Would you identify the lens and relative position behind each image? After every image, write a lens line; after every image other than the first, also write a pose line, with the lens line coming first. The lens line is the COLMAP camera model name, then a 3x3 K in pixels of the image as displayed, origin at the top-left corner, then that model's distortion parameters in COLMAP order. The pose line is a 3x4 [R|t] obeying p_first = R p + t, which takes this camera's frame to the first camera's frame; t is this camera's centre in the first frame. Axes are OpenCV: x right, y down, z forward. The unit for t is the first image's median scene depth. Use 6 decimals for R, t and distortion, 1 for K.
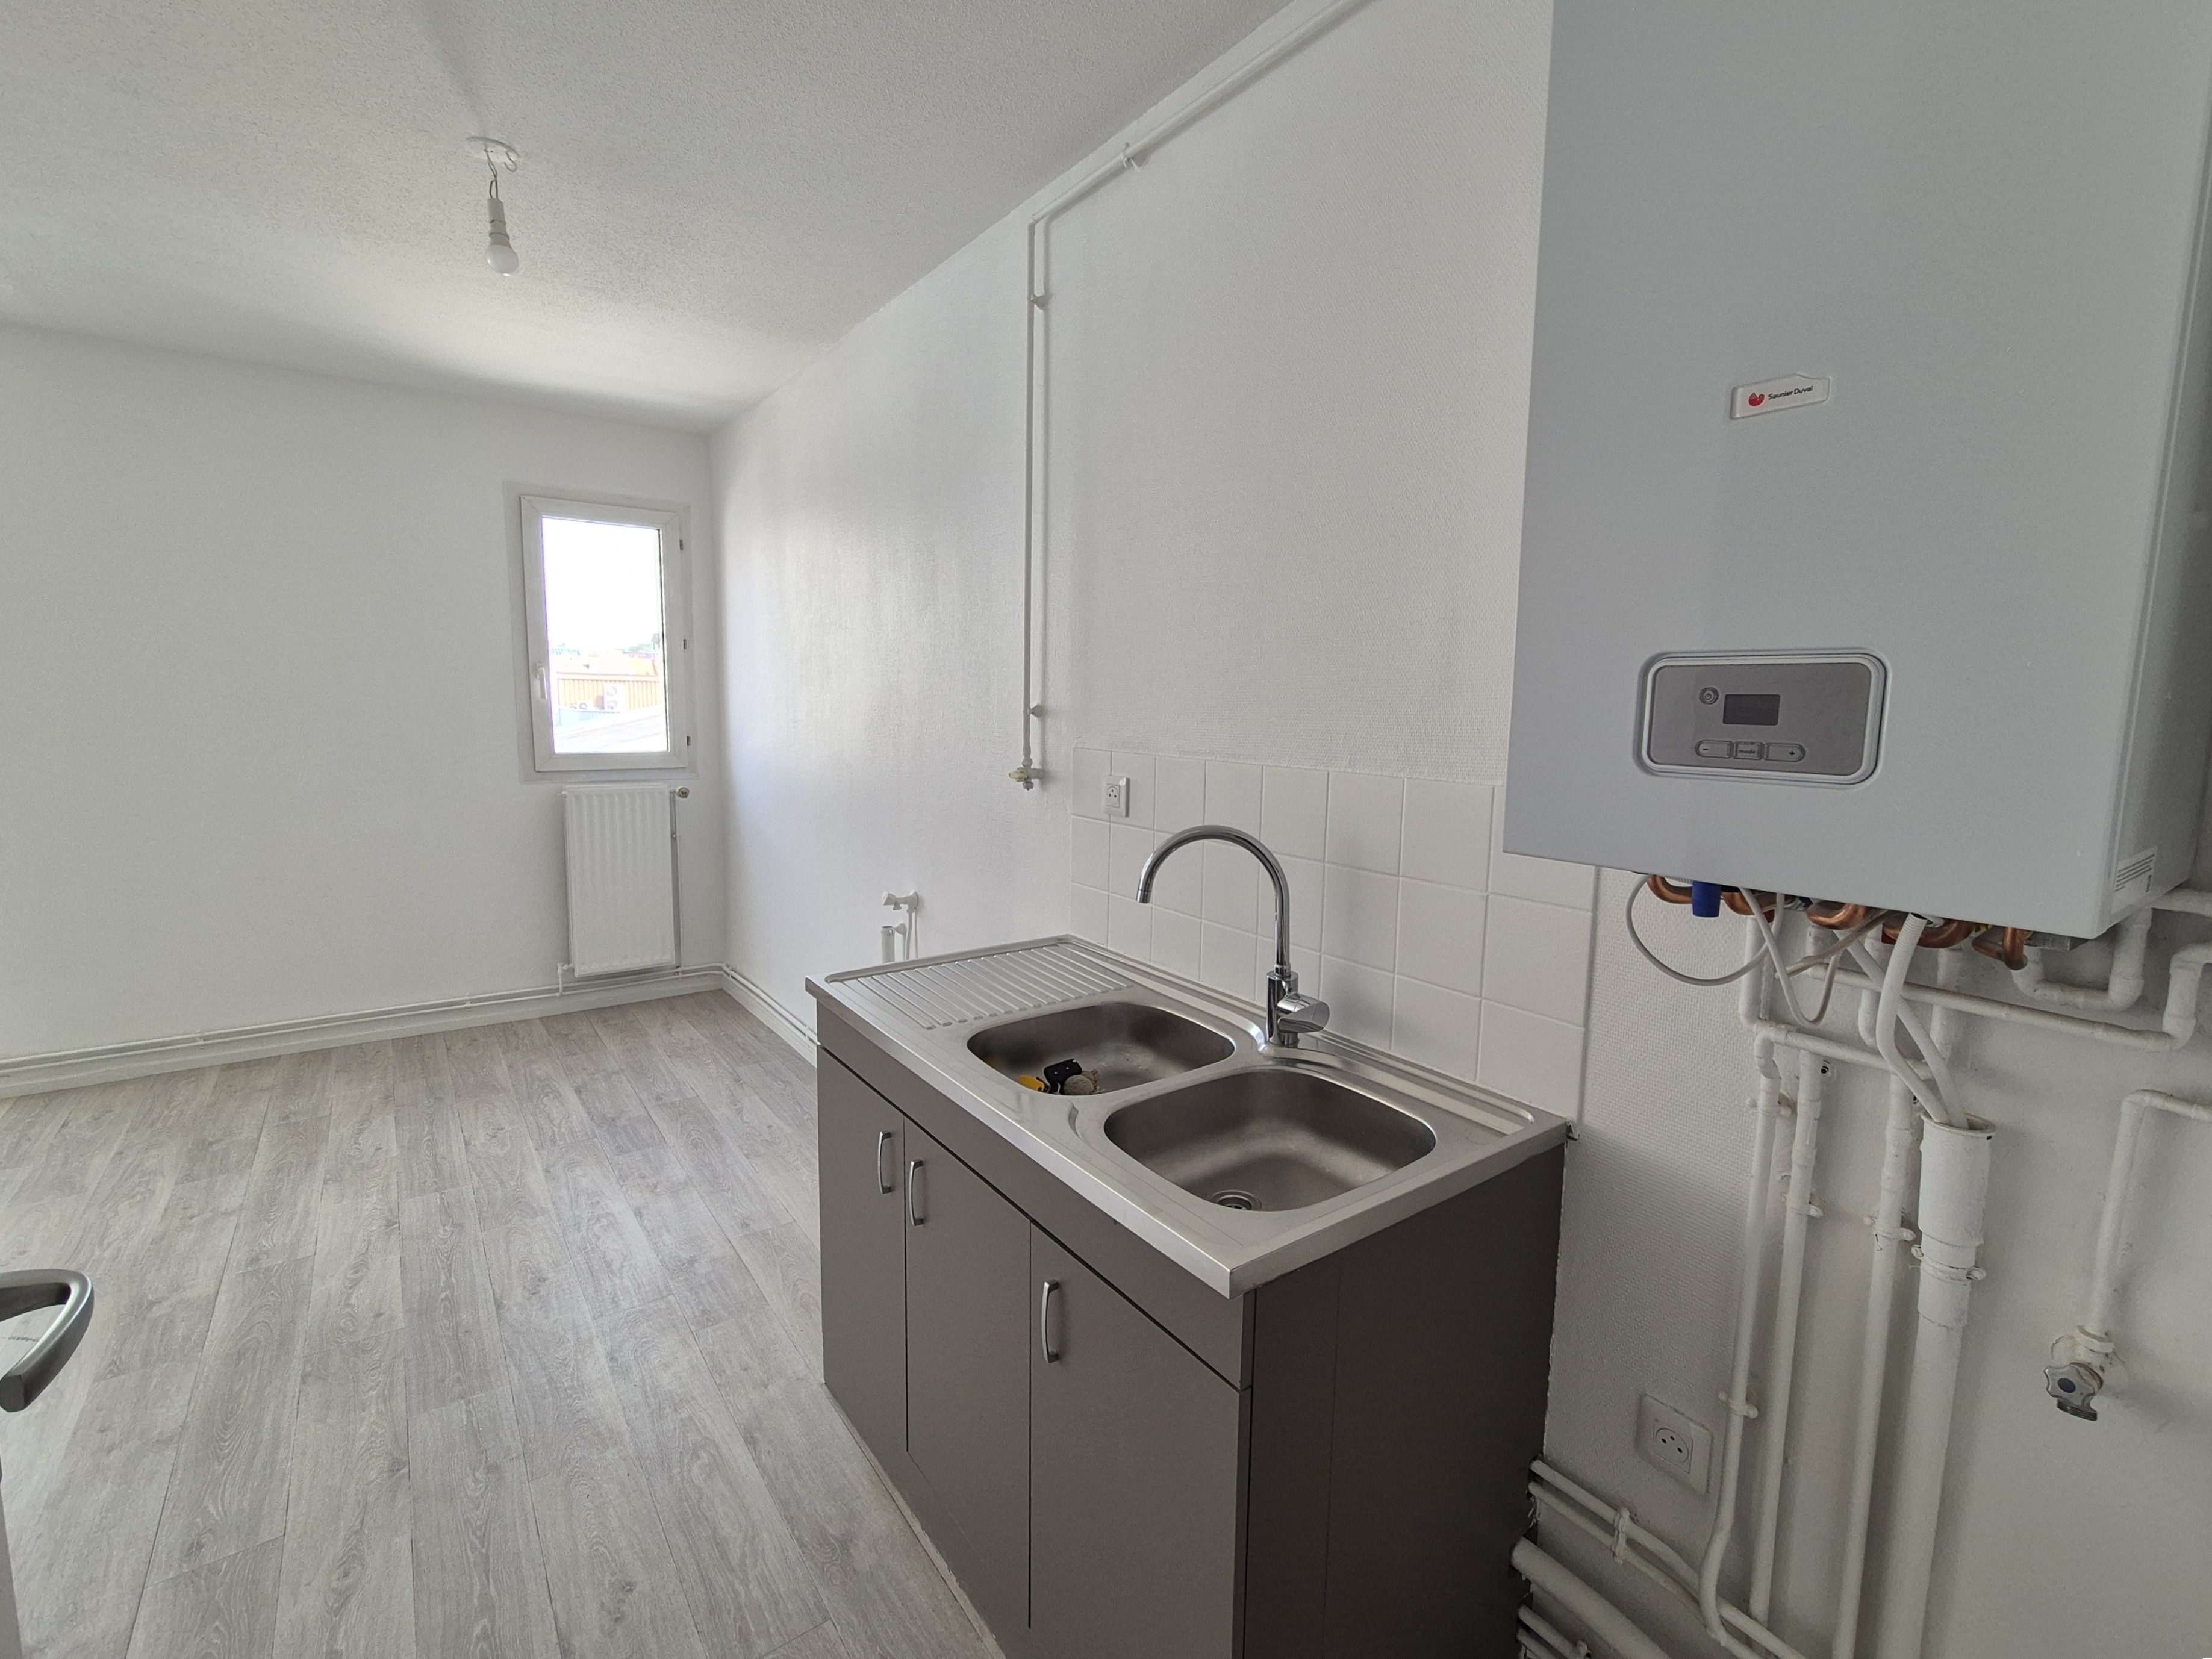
lens RADIAL K [[991.6, 0, 1108.1], [0, 991.6, 816.0], [0, 0, 1]] dist [0.000993, 0.000323]
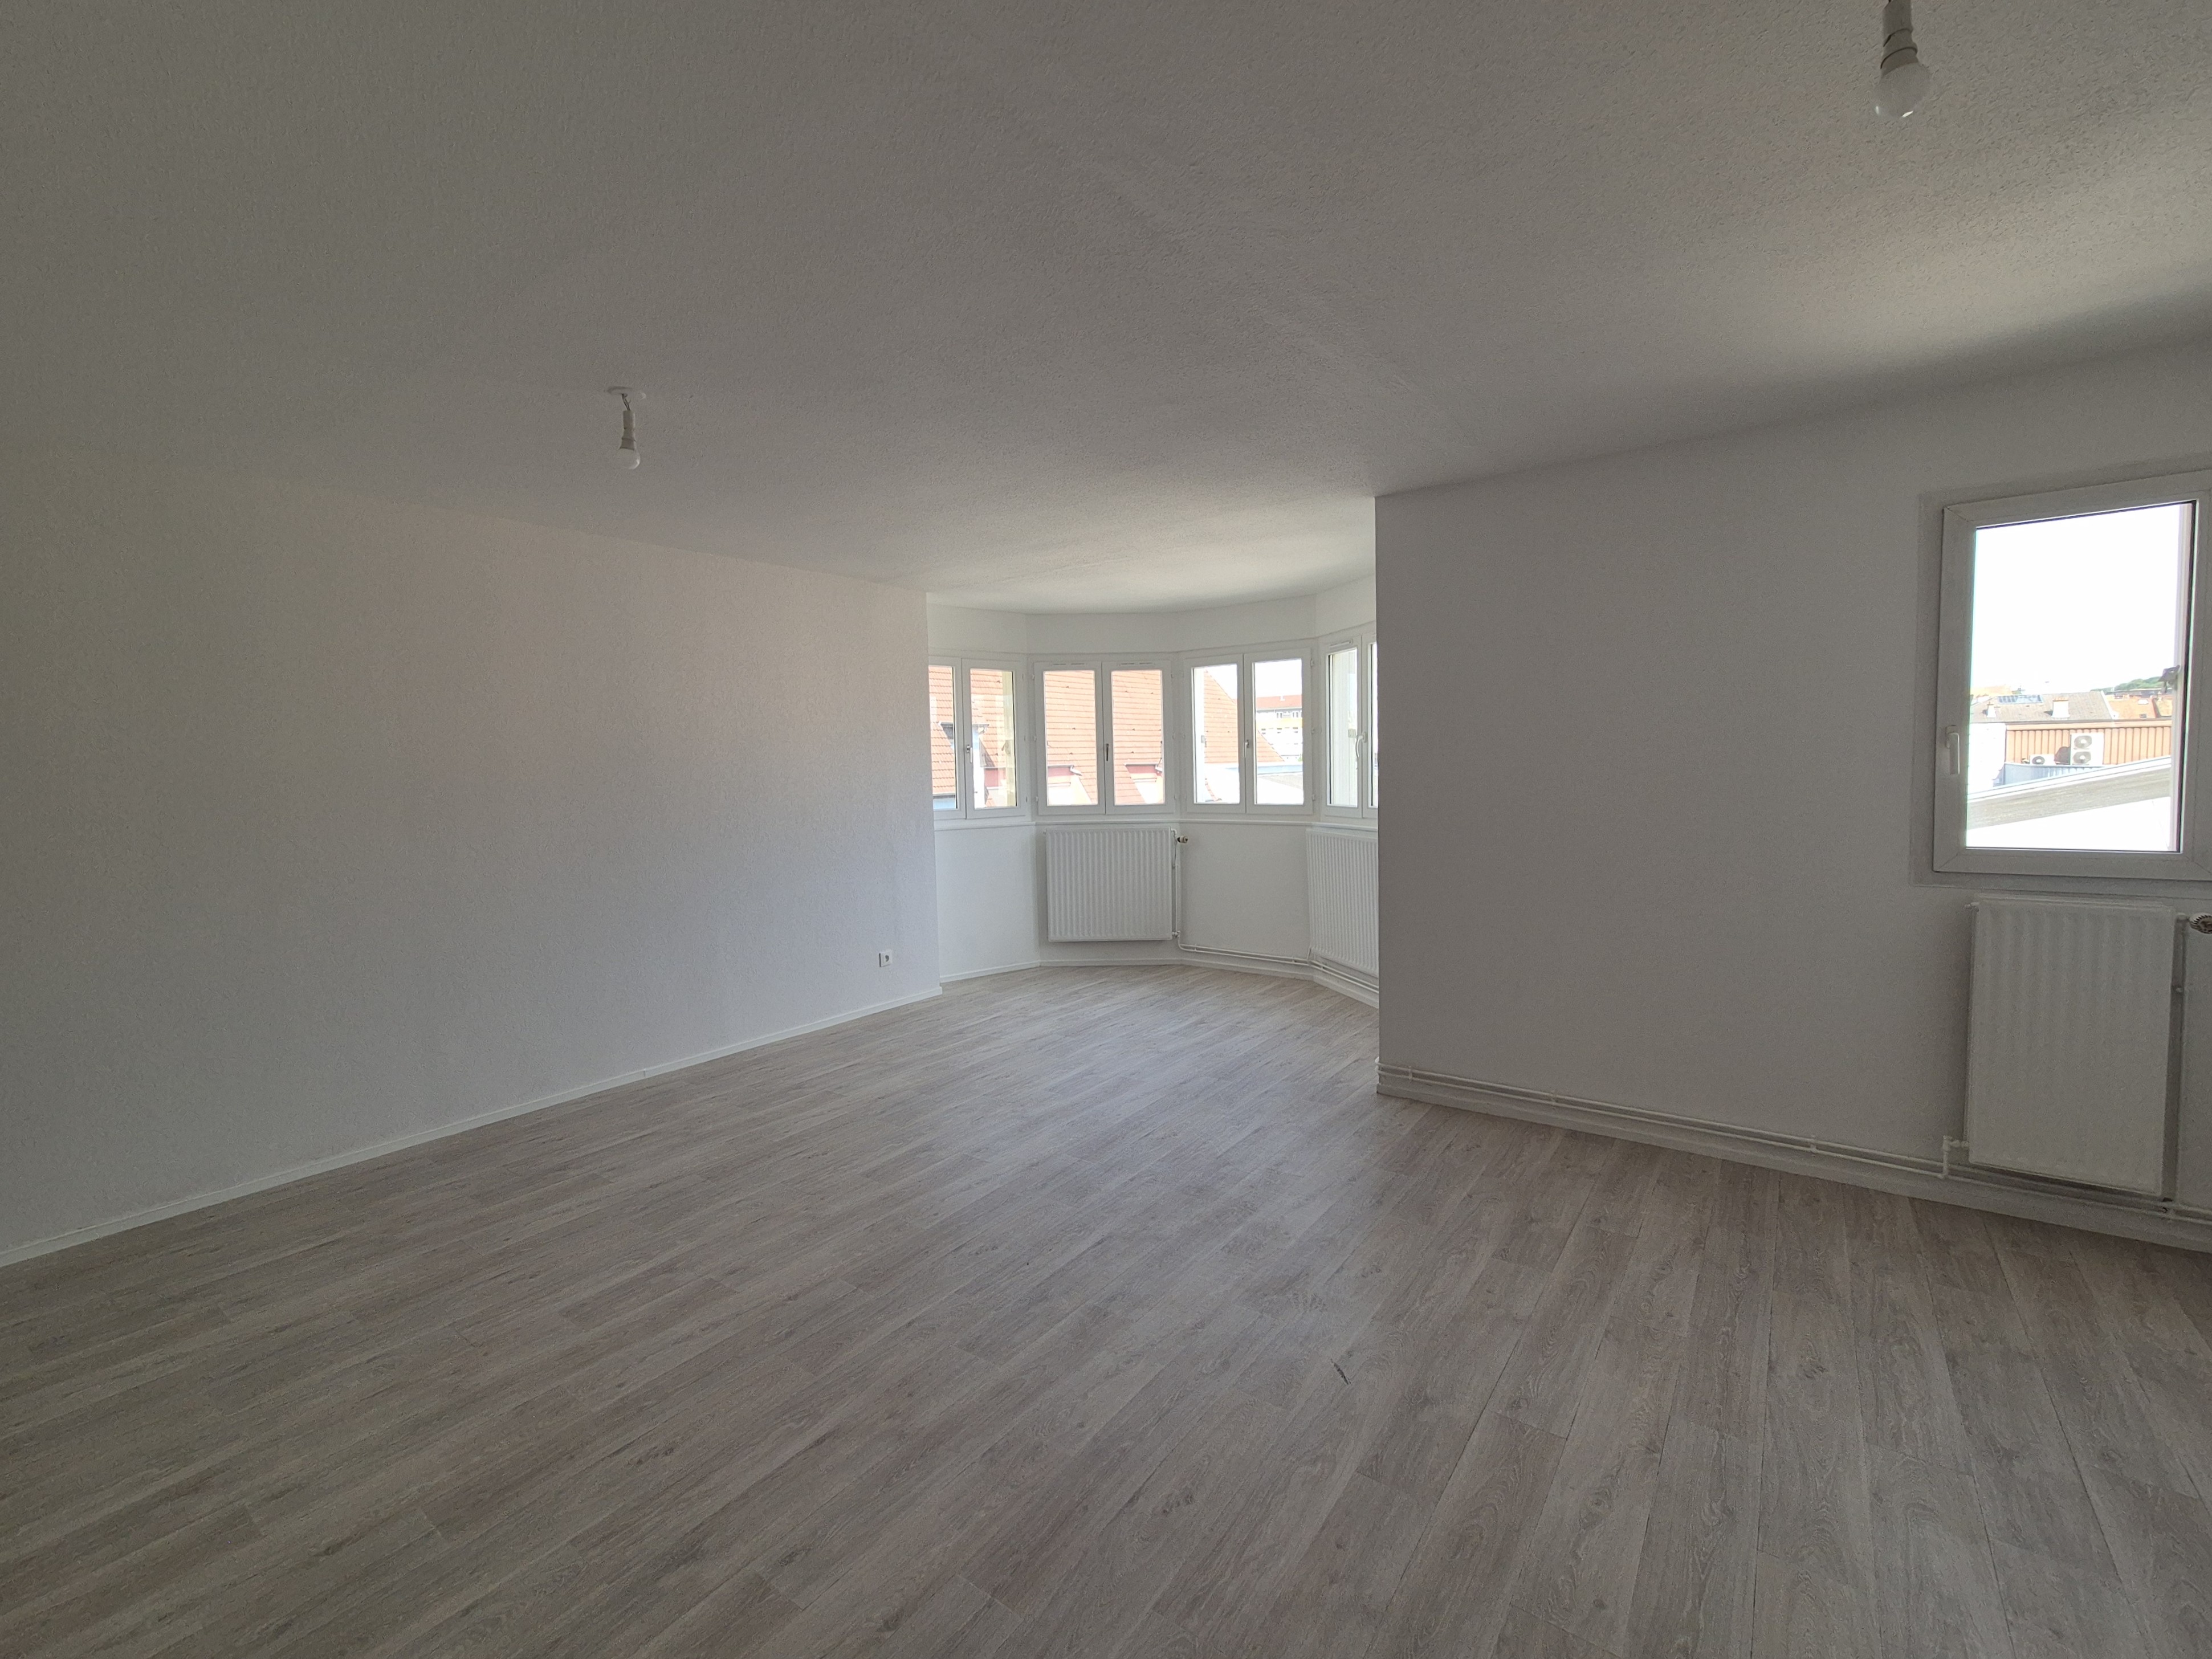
lens RADIAL K [[938.6, 0, 1137.6], [0, 938.6, 820.0], [0, 0, 1]] dist [-0.009197, 0.006862]
pose [[0.314983, 0.035481, -0.948434, -0.114456], [-0.082431, 0.996548, 0.009905, -0.048424], [0.945511, 0.075061, 0.316820, 0.241620]]
